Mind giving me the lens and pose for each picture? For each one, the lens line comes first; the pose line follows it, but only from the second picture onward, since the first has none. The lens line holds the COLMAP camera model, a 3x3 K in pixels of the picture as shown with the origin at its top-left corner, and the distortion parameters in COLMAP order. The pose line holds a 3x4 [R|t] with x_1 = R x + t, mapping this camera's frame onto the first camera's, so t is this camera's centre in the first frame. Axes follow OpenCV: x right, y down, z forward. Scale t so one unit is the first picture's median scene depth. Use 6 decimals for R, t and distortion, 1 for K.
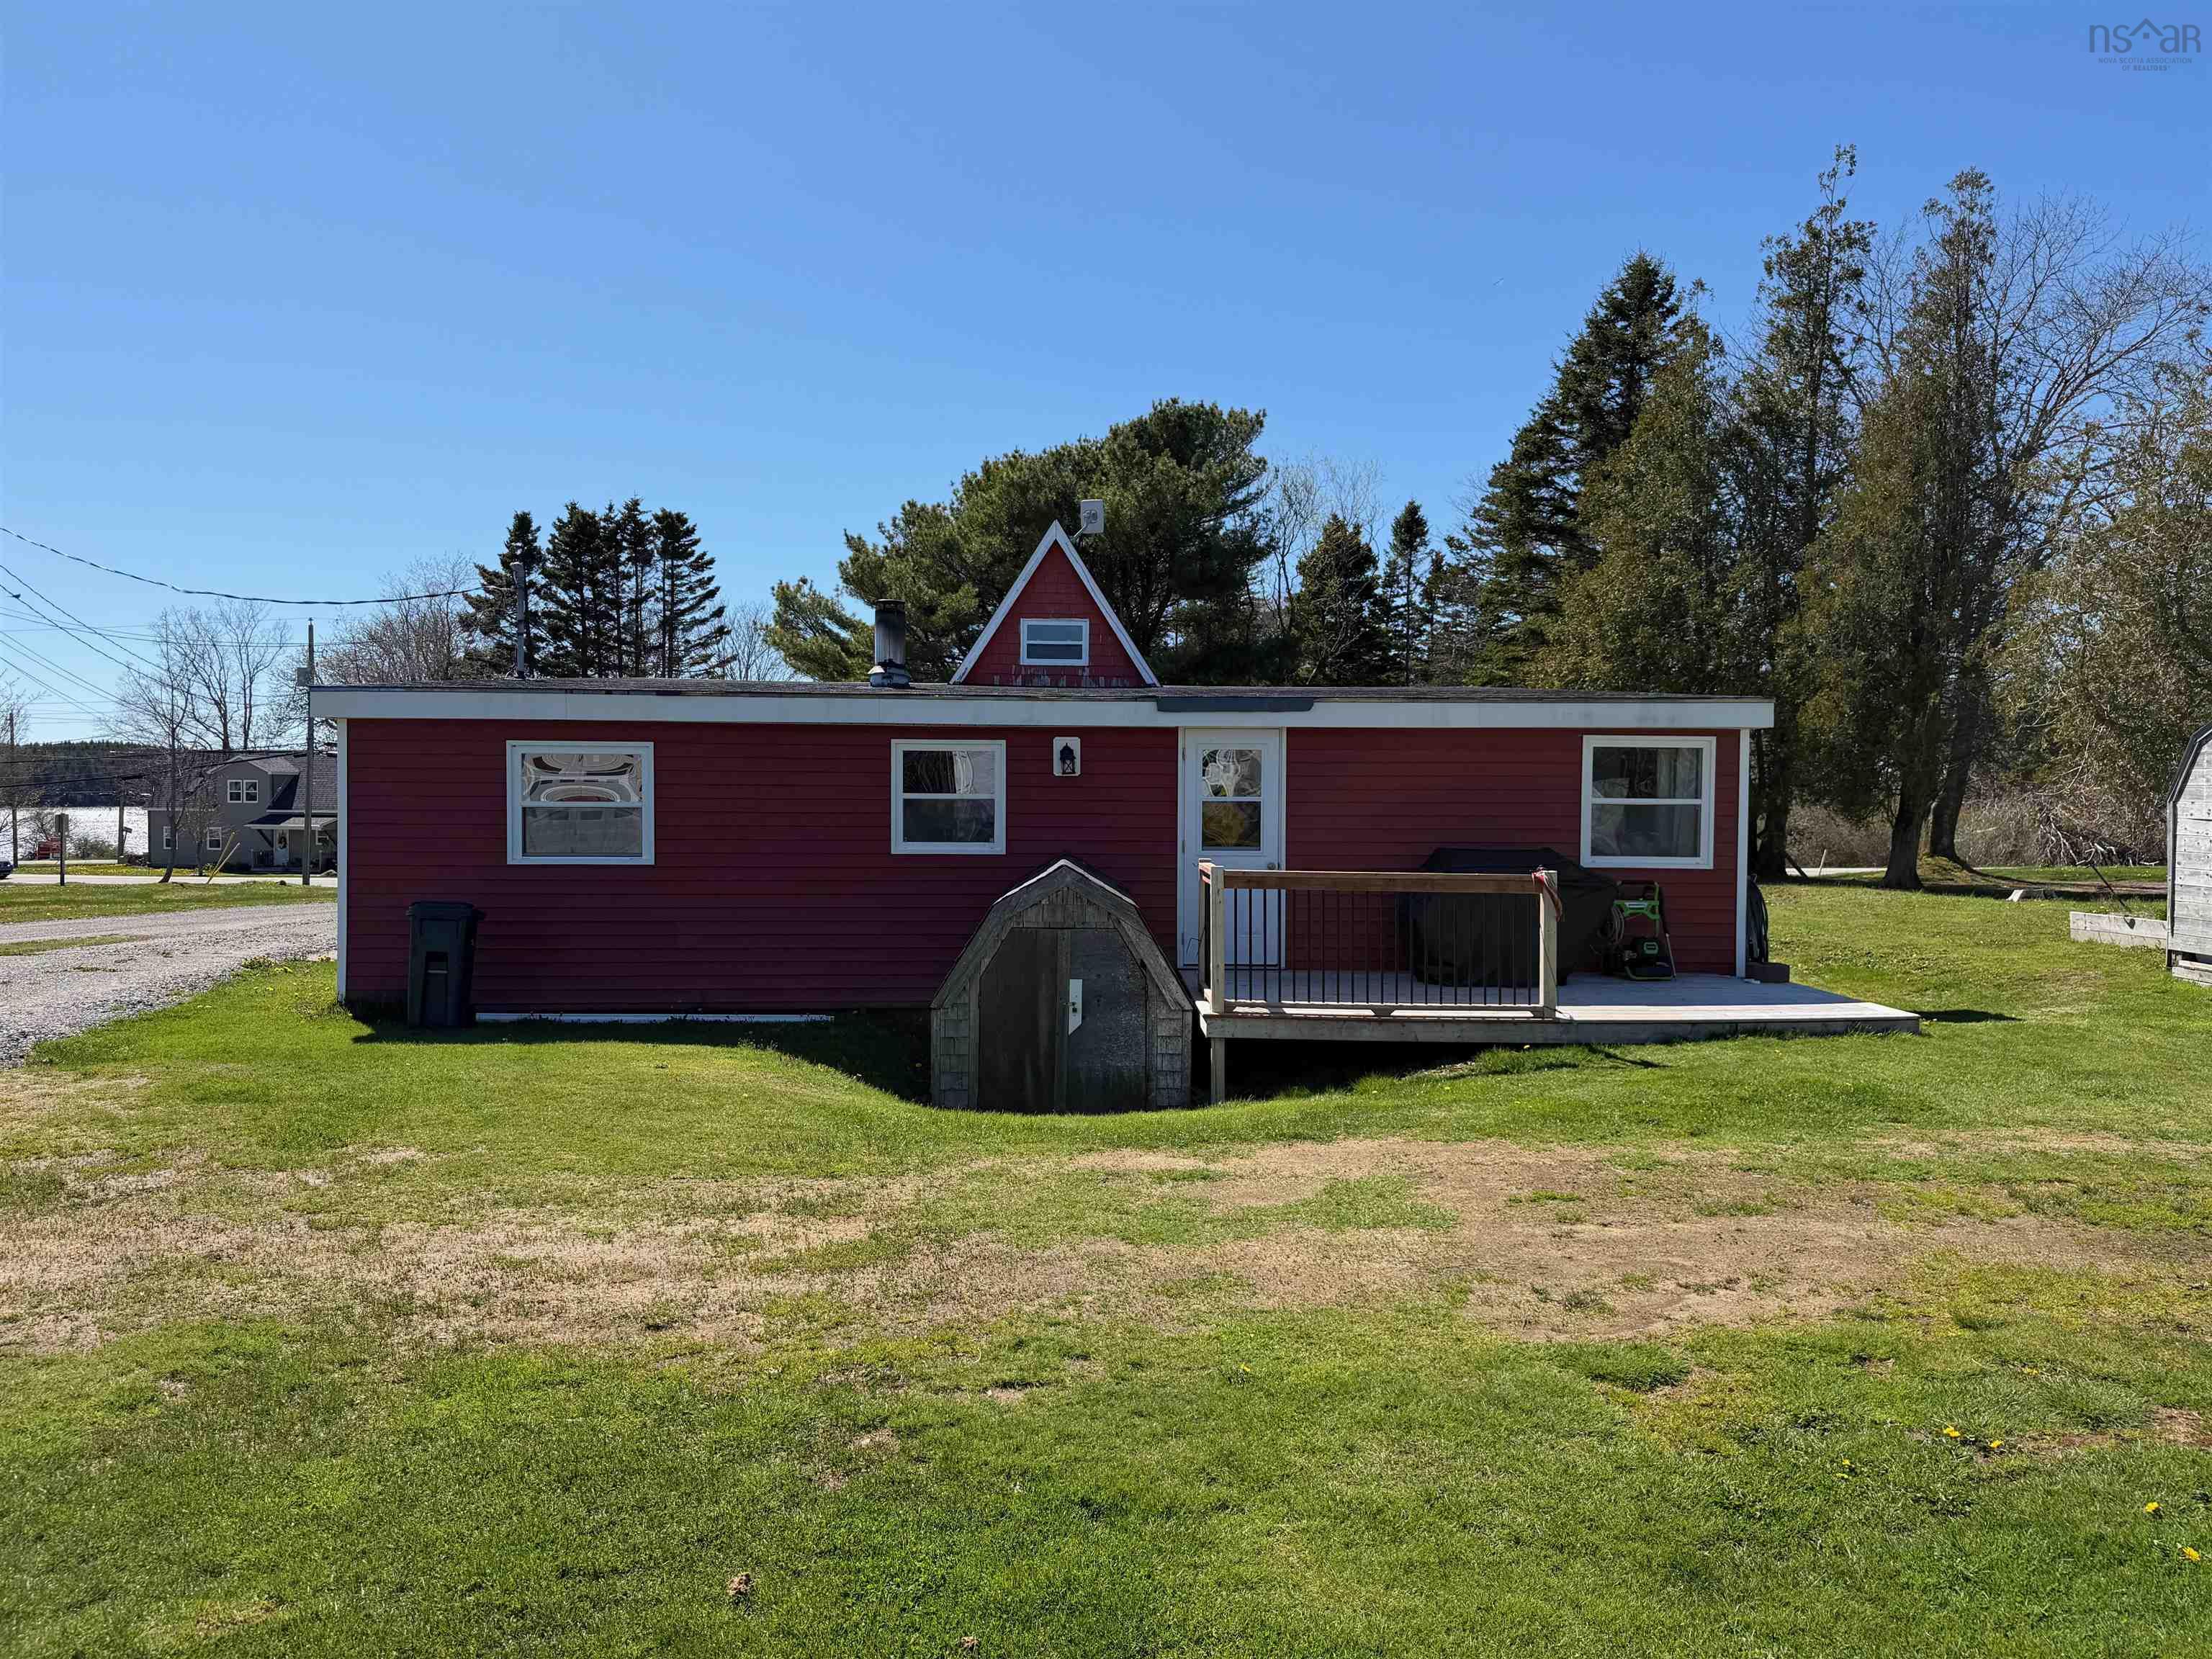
lens RADIAL K [[1558.3, 0, 1106.0], [0, 1558.3, 829.5], [0, 0, 1]] dist [0.122693, -0.181913]
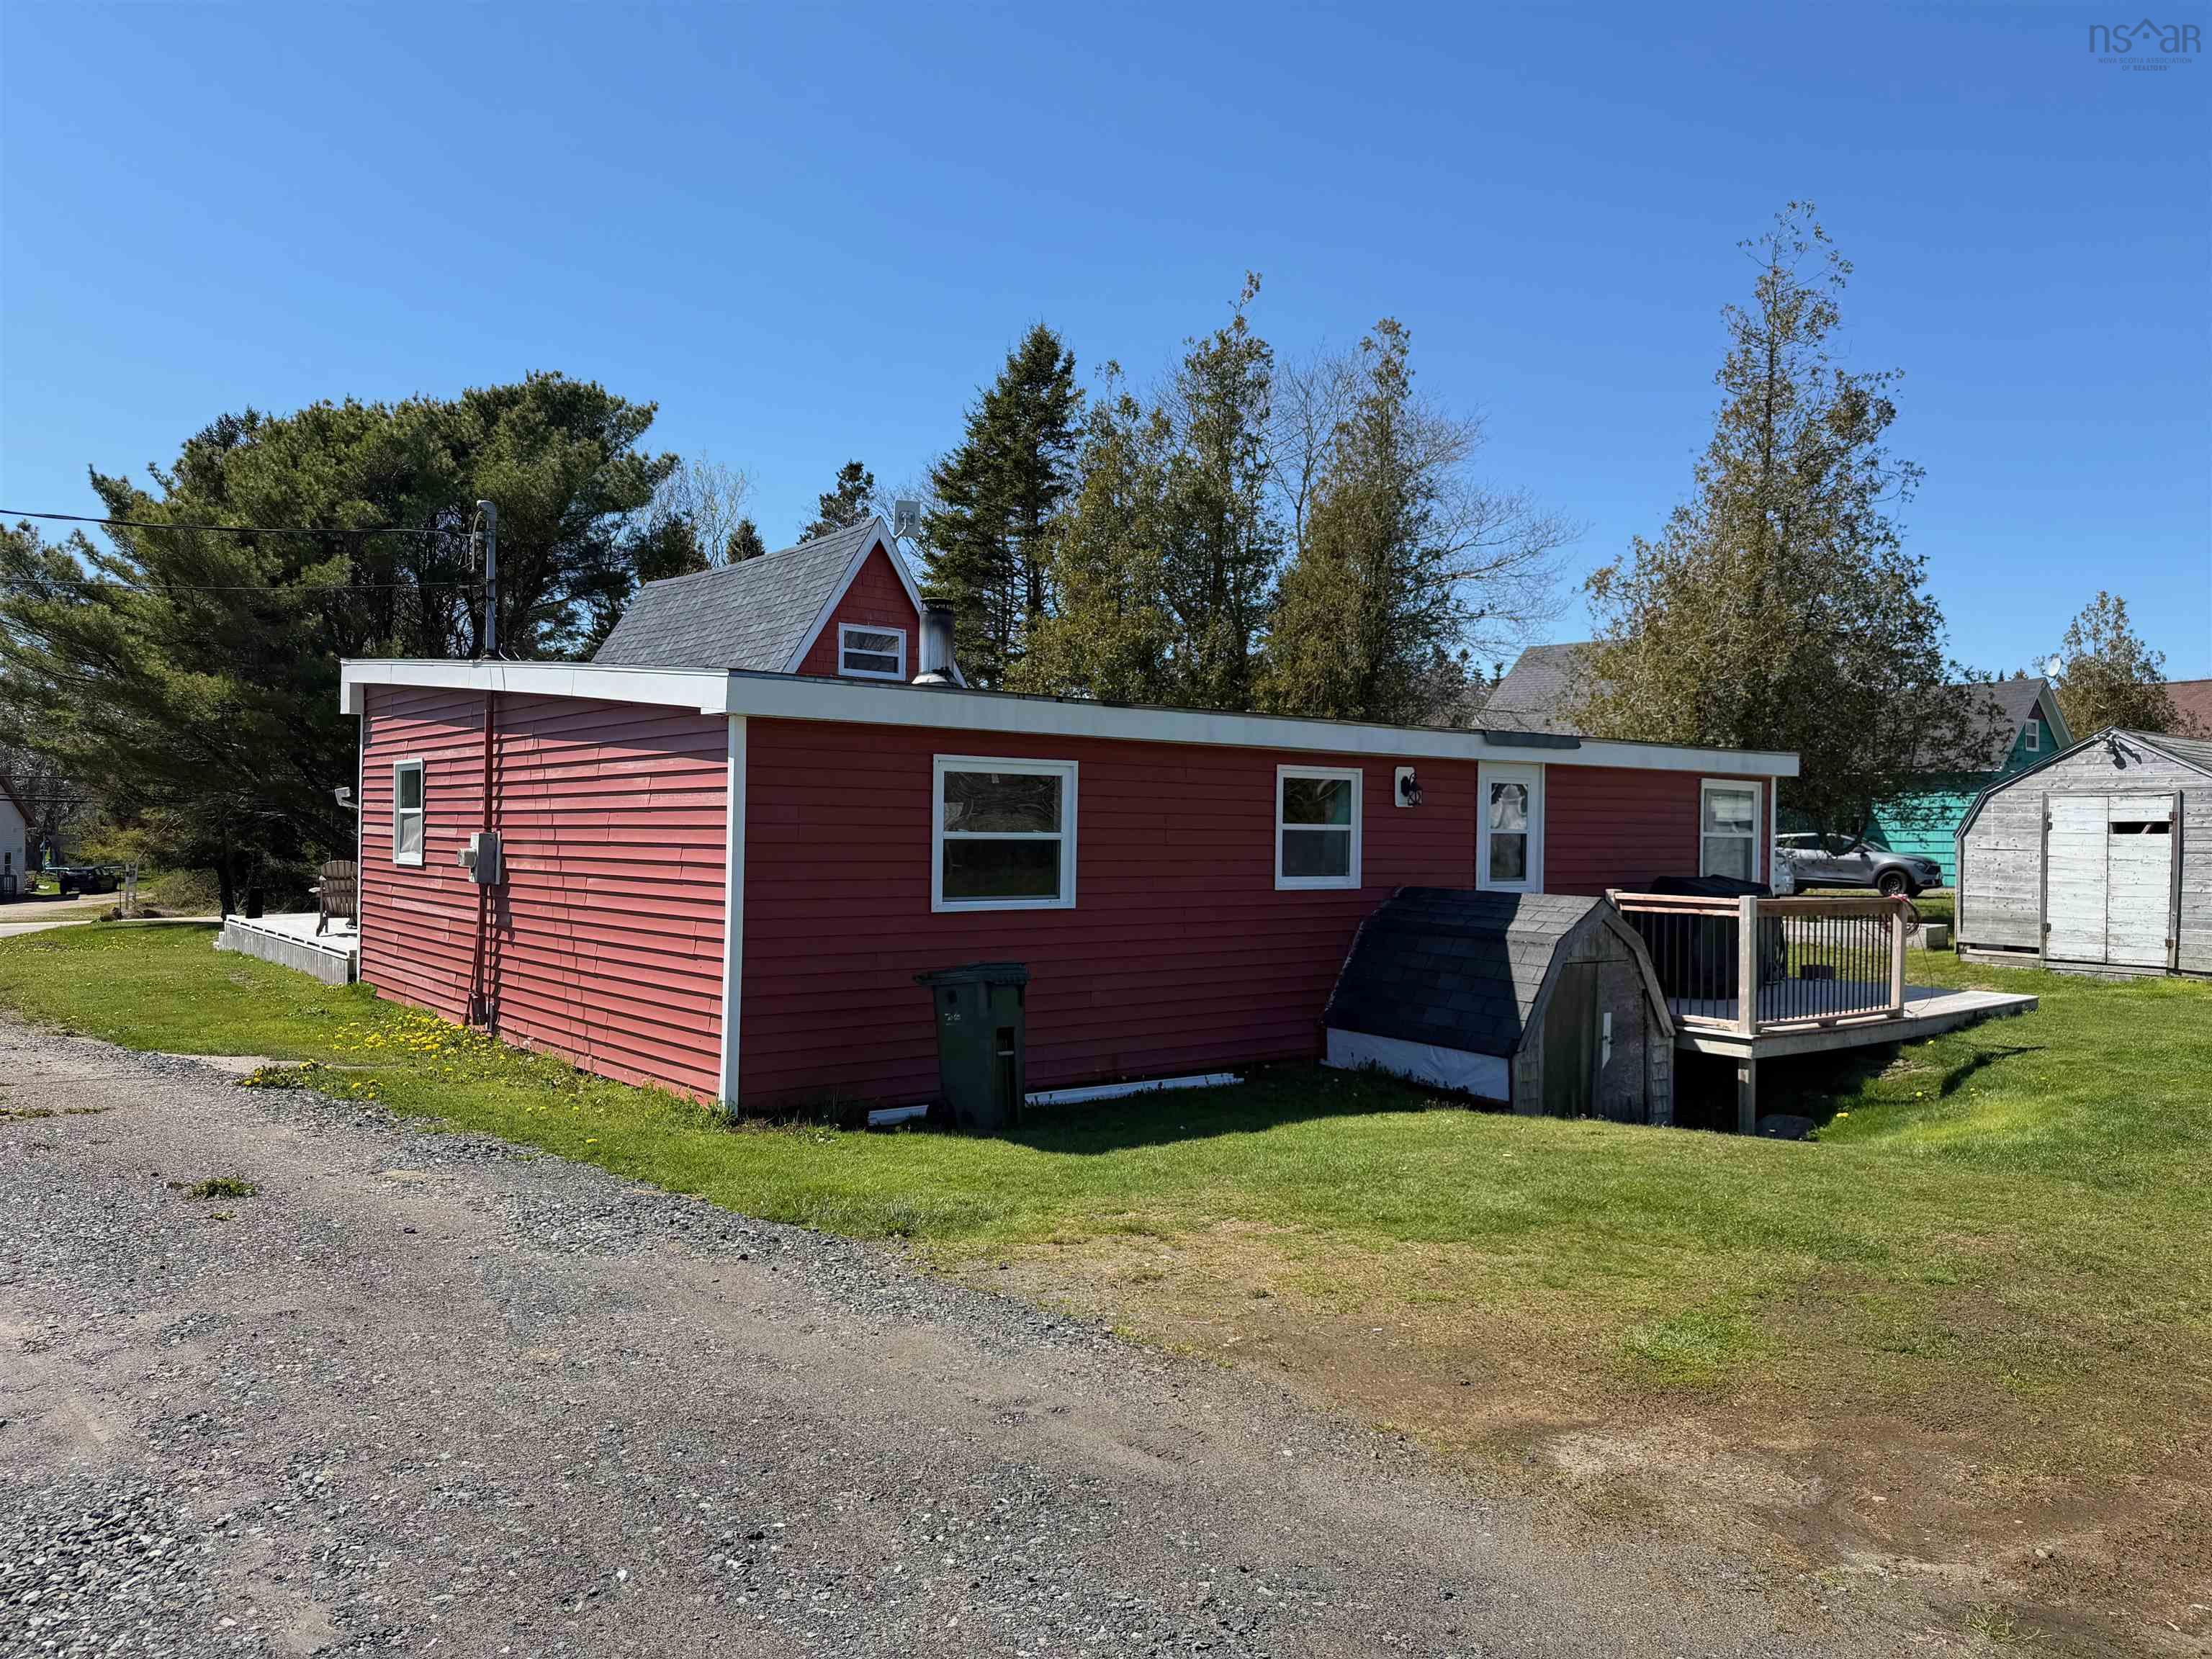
lens RADIAL K [[1558.3, 0, 1106.0], [0, 1558.3, 829.5], [0, 0, 1]] dist [0.122693, -0.181913]
pose [[0.804183, 0.004348, 0.594366, -0.751625], [0.005162, 0.999884, -0.014298, -0.007265], [-0.594360, 0.014566, 0.804067, 0.322208]]
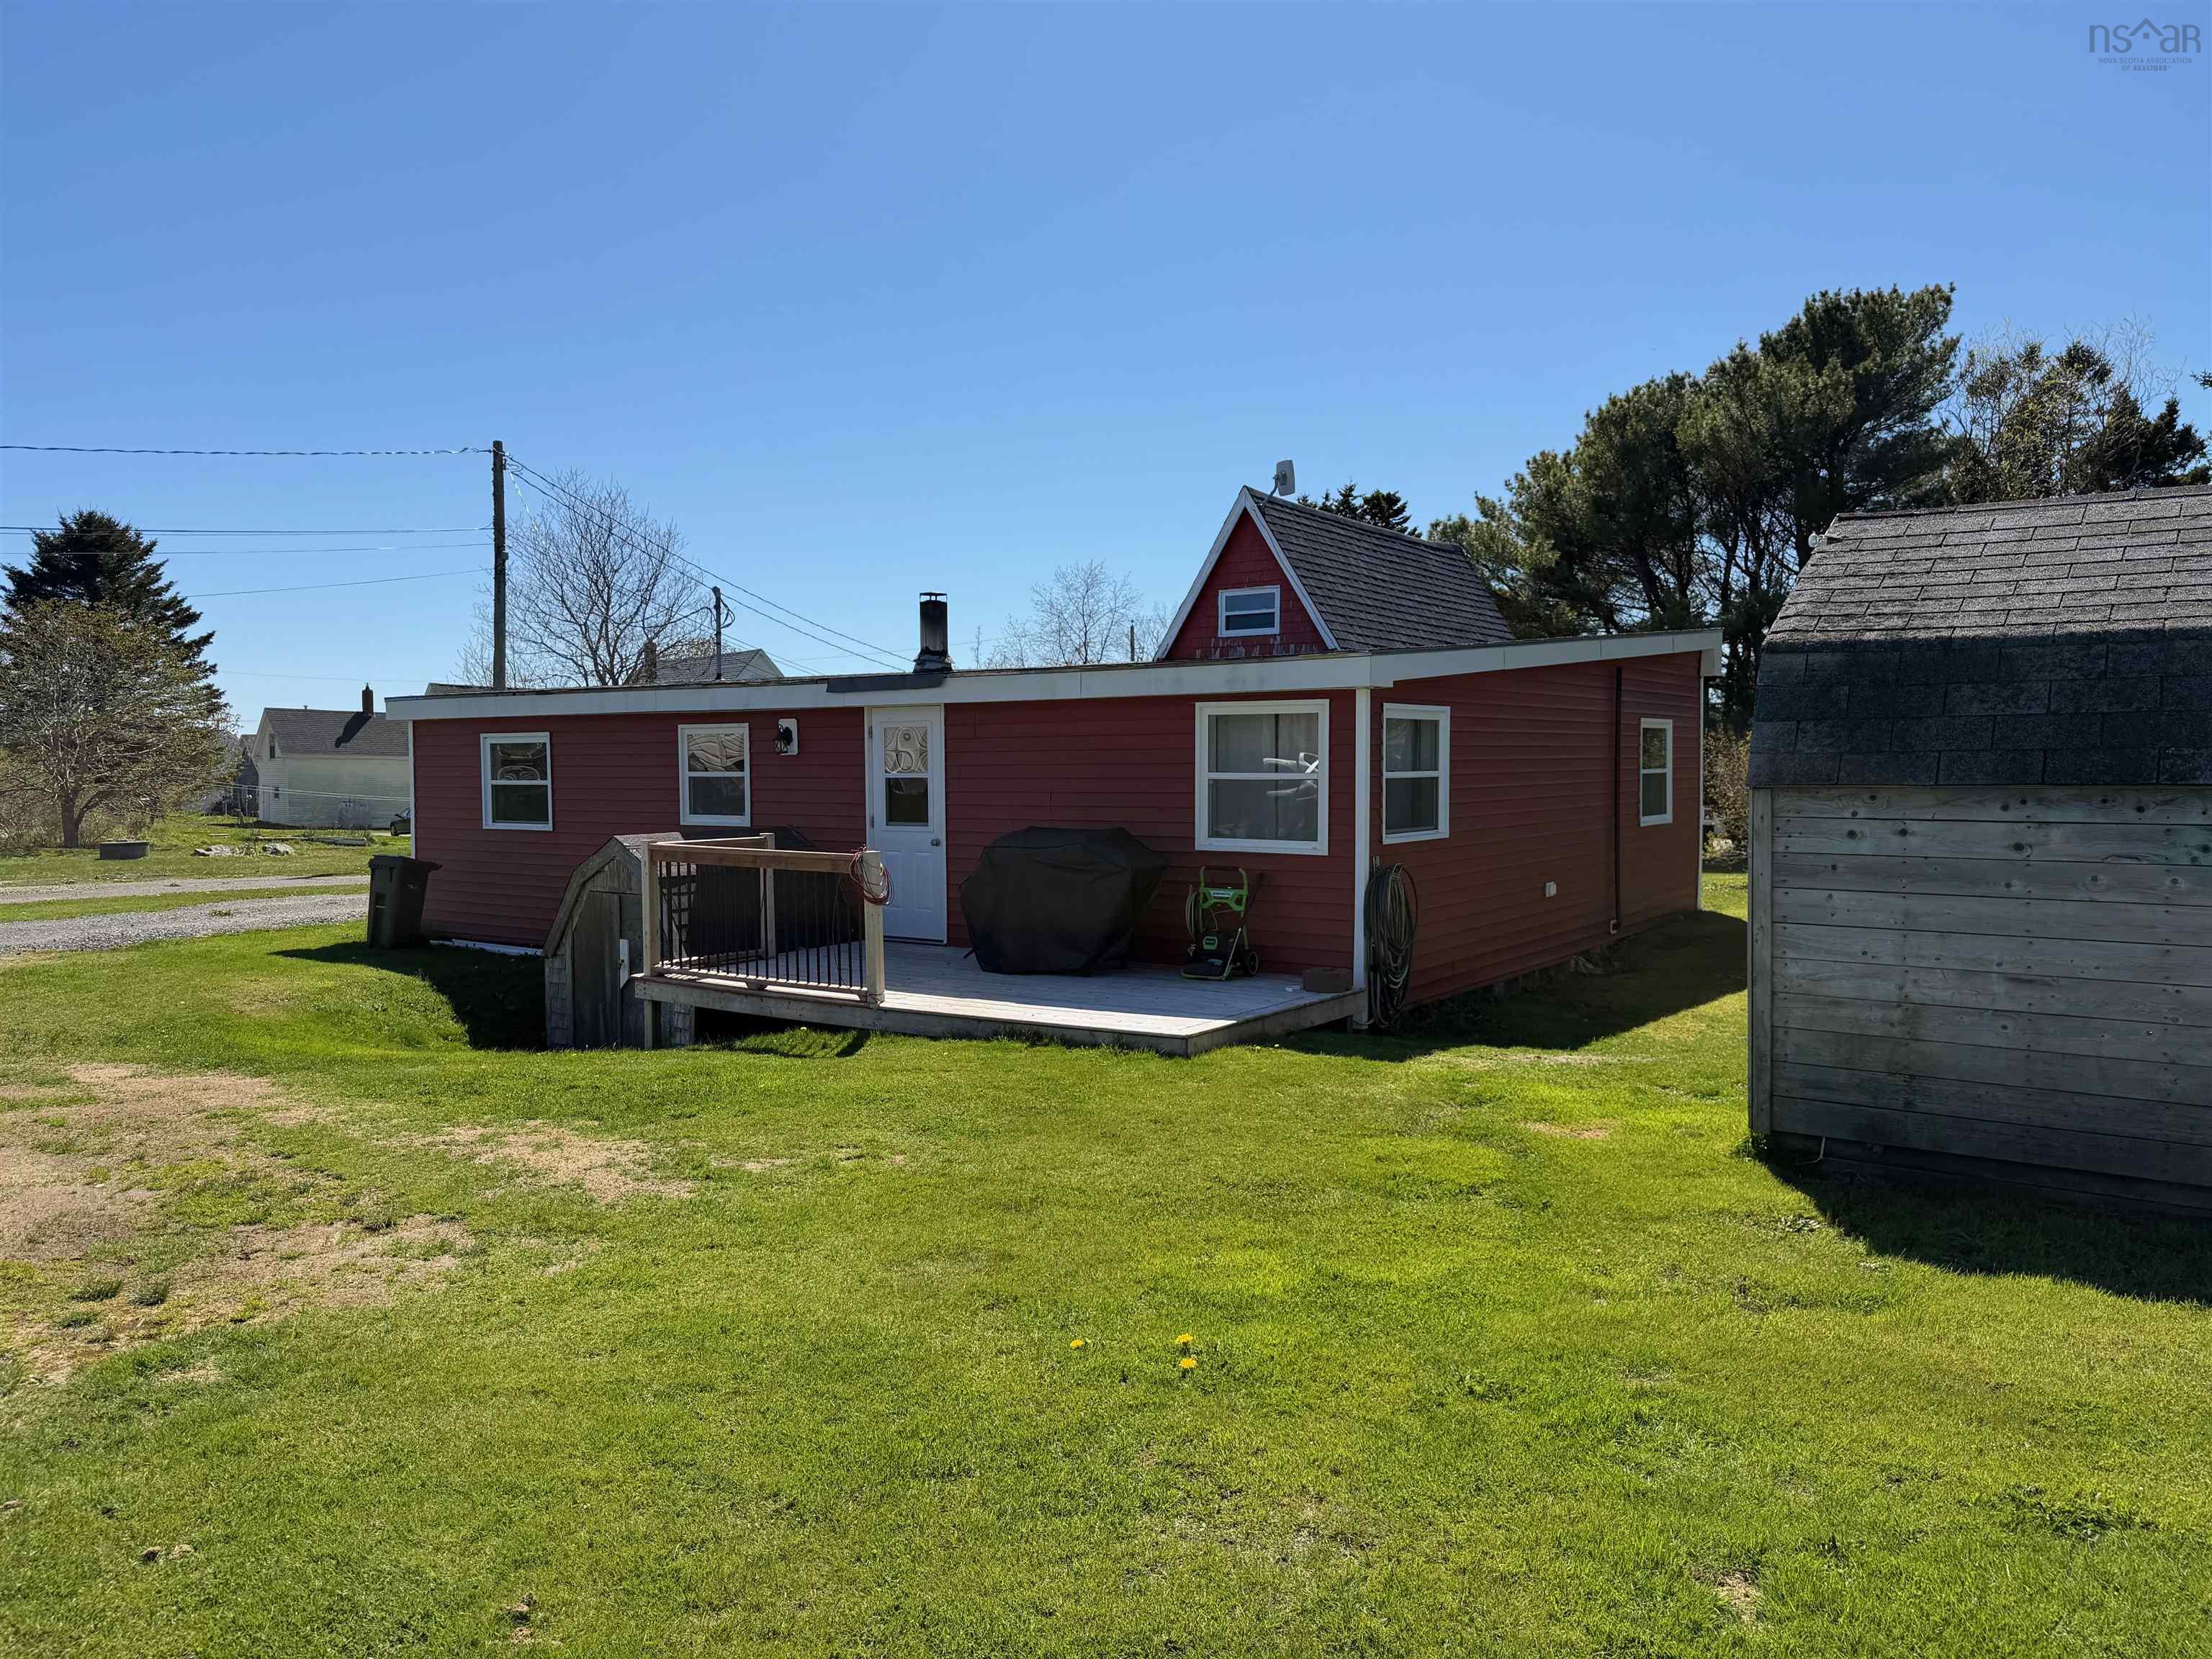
lens RADIAL K [[1558.3, 0, 1106.0], [0, 1558.3, 829.5], [0, 0, 1]] dist [0.122693, -0.181913]
pose [[0.797554, 0.014460, -0.603074, 0.799297], [-0.002899, 0.999793, 0.020139, -0.005237], [0.603240, -0.014314, 0.797431, 0.265583]]
